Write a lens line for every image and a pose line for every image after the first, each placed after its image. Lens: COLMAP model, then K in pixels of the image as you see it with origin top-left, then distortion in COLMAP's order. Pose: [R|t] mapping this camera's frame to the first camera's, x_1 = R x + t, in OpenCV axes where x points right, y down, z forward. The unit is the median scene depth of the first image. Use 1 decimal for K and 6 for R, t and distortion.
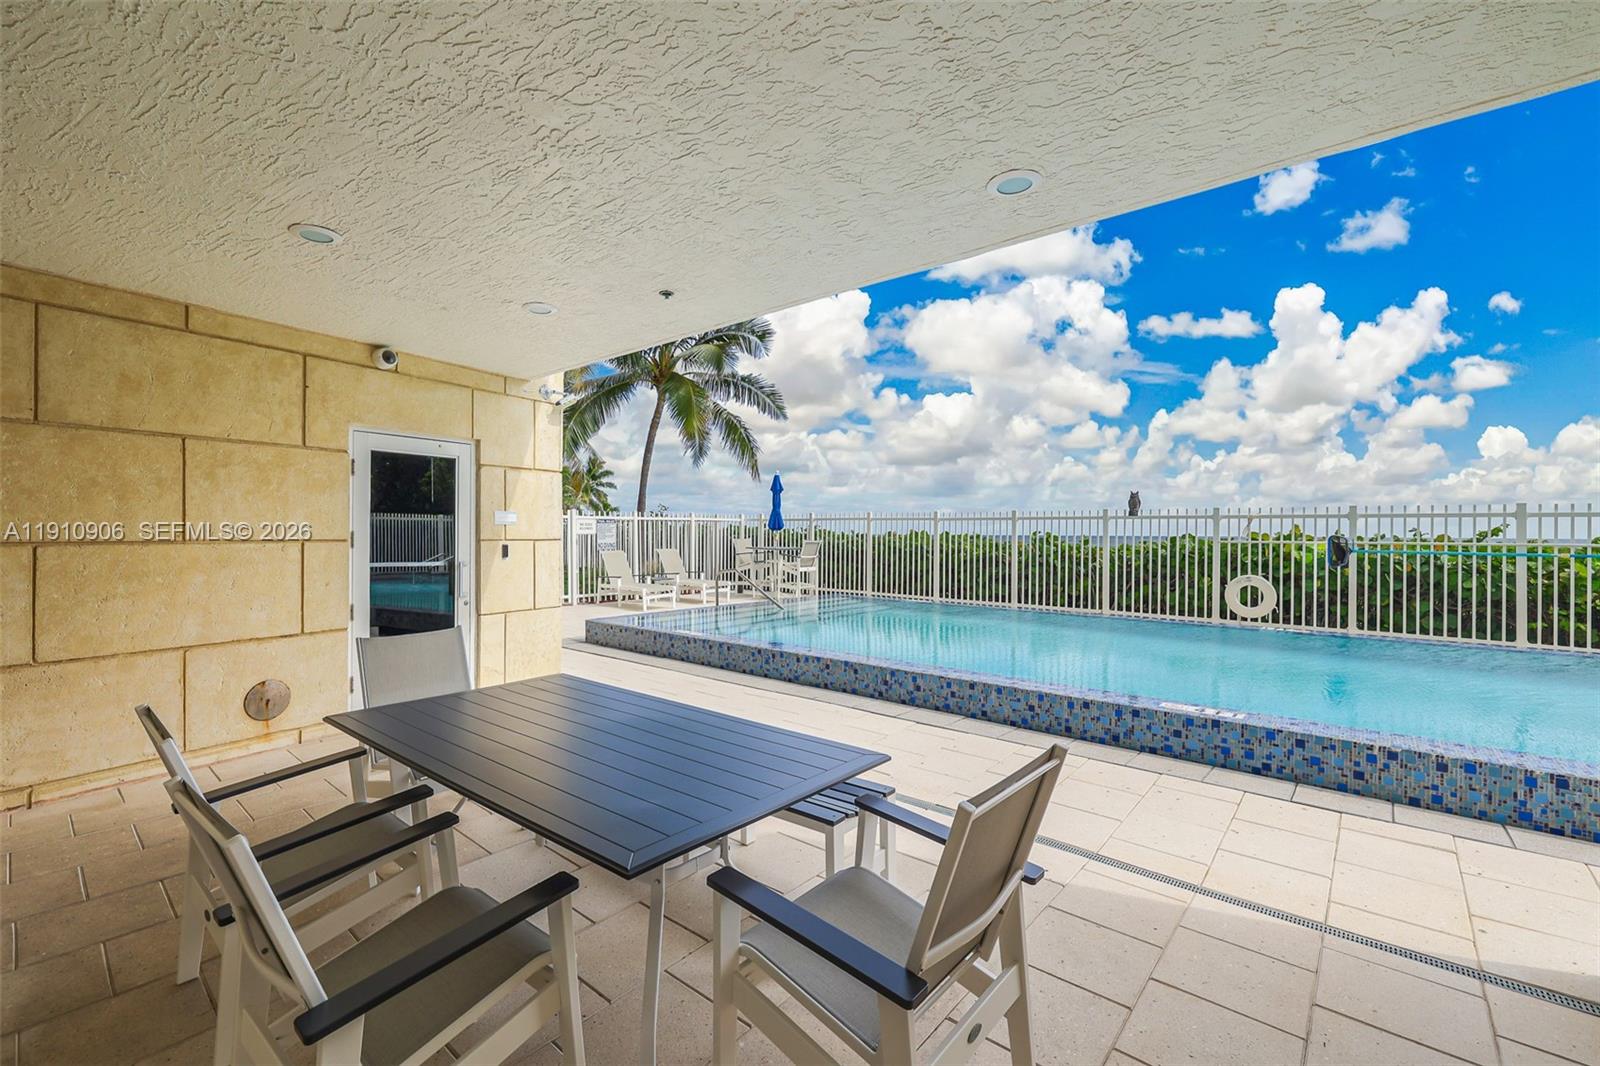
lens RADIAL K [[676.3, 0, 800.4], [0, 676.3, 533.4], [0, 0, 1]] dist [0.001124, -0.000197]
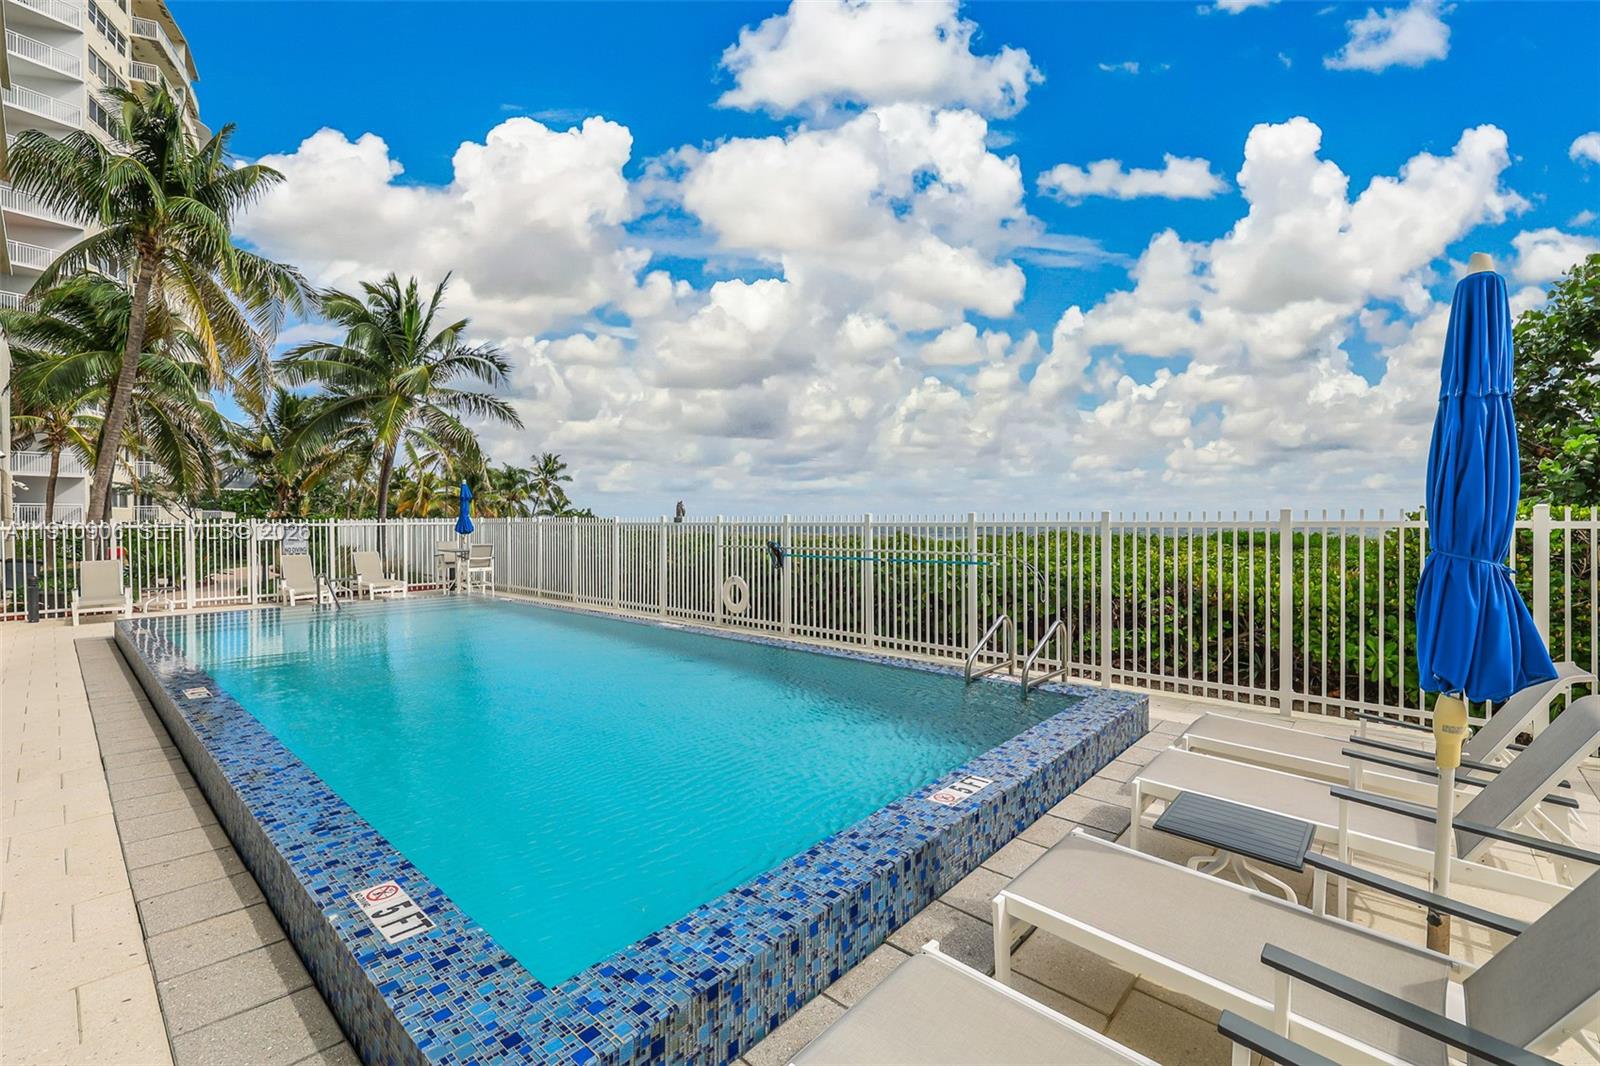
lens RADIAL K [[676.3, 0, 798.4], [0, 676.3, 532.1], [0, 0, 1]] dist [0.001124, -0.000197]
pose [[0.999975, 0.007044, -0.000161, 0.268241], [-0.007045, 0.999946, -0.007687, 0.043106], [0.000107, 0.007688, 0.999970, 0.343187]]
